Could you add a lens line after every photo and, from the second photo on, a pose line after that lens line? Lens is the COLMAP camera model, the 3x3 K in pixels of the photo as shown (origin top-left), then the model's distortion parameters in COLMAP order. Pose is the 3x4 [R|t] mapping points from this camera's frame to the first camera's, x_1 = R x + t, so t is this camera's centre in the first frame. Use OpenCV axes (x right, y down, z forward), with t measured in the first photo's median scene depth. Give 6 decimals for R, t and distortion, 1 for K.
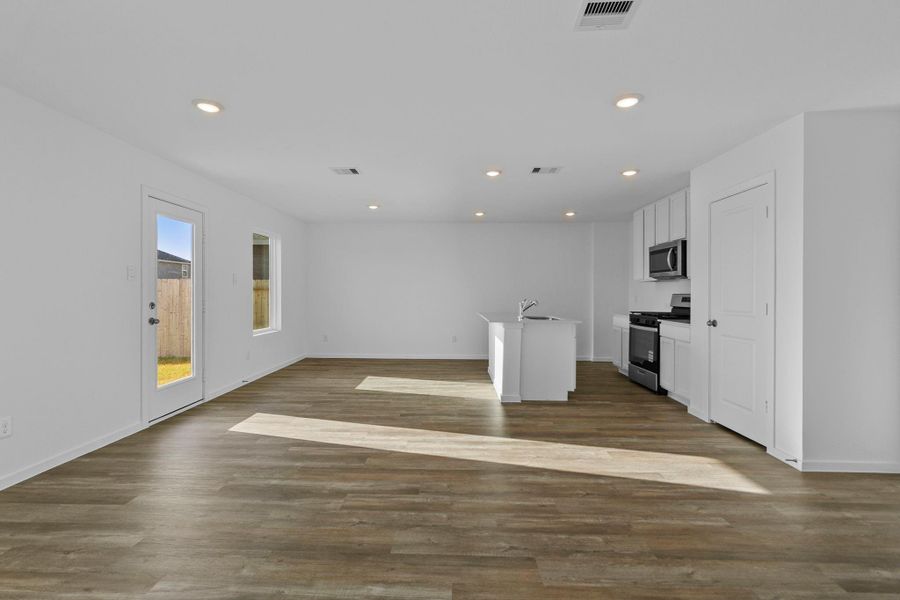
lens RADIAL K [[413.5, 0, 441.8], [0, 413.5, 298.8], [0, 0, 1]] dist [-0.000410, 0.000122]
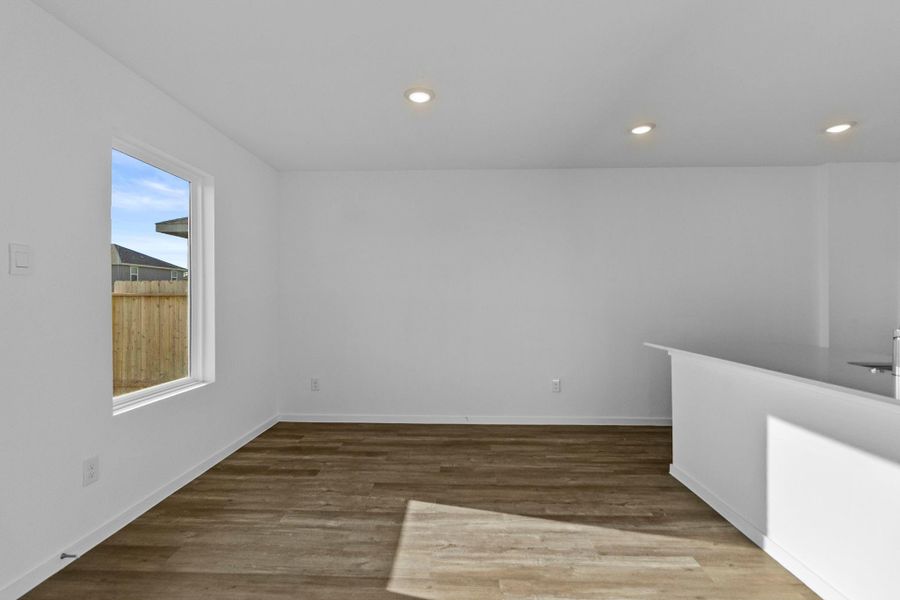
lens RADIAL K [[413.5, 0, 441.8], [0, 413.5, 298.8], [0, 0, 1]] dist [-0.000410, 0.000122]
pose [[0.999983, -0.002944, -0.005105, -0.179814], [0.002846, 0.999810, -0.019269, -0.009231], [0.005161, 0.019255, 0.999801, 0.731721]]
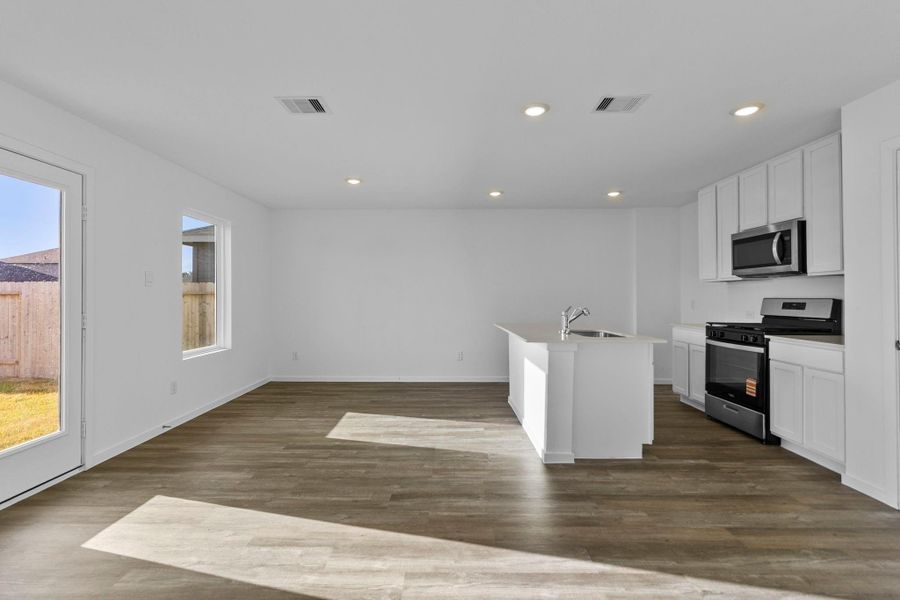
lens RADIAL K [[418.6, 0, 442.7], [0, 418.6, 294.8], [0, 0, 1]] dist [0.000241, 0.000141]
pose [[0.999752, -0.003823, 0.021953, -0.031544], [0.004270, 0.999784, -0.020336, -0.005447], [-0.021870, 0.020425, 0.999552, 0.320132]]
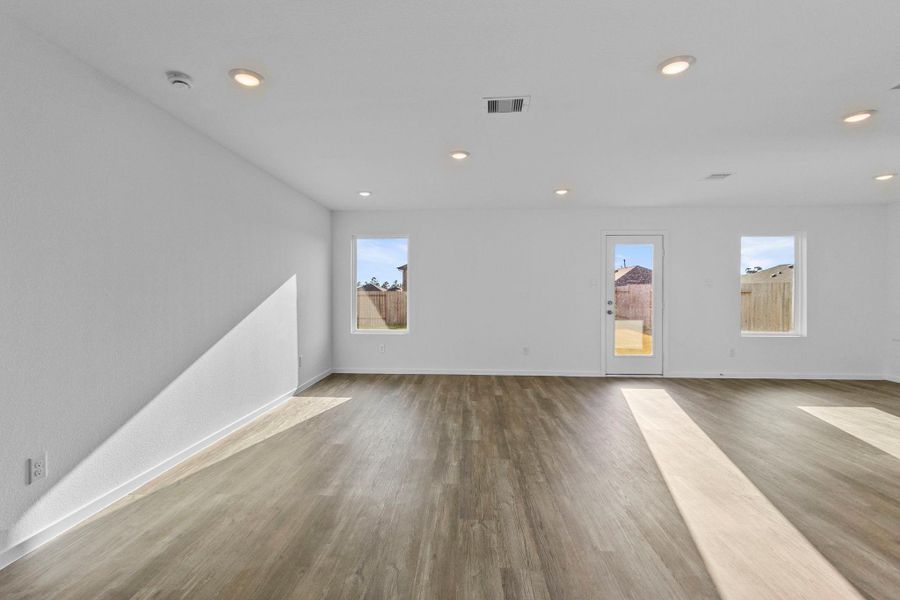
lens RADIAL K [[413.5, 0, 441.8], [0, 413.5, 298.8], [0, 0, 1]] dist [-0.000410, 0.000122]
pose [[-0.025543, 0.009783, -0.999626, 0.731935], [-0.017256, 0.999799, 0.010225, -0.003174], [0.999525, 0.017511, -0.025369, 0.304892]]
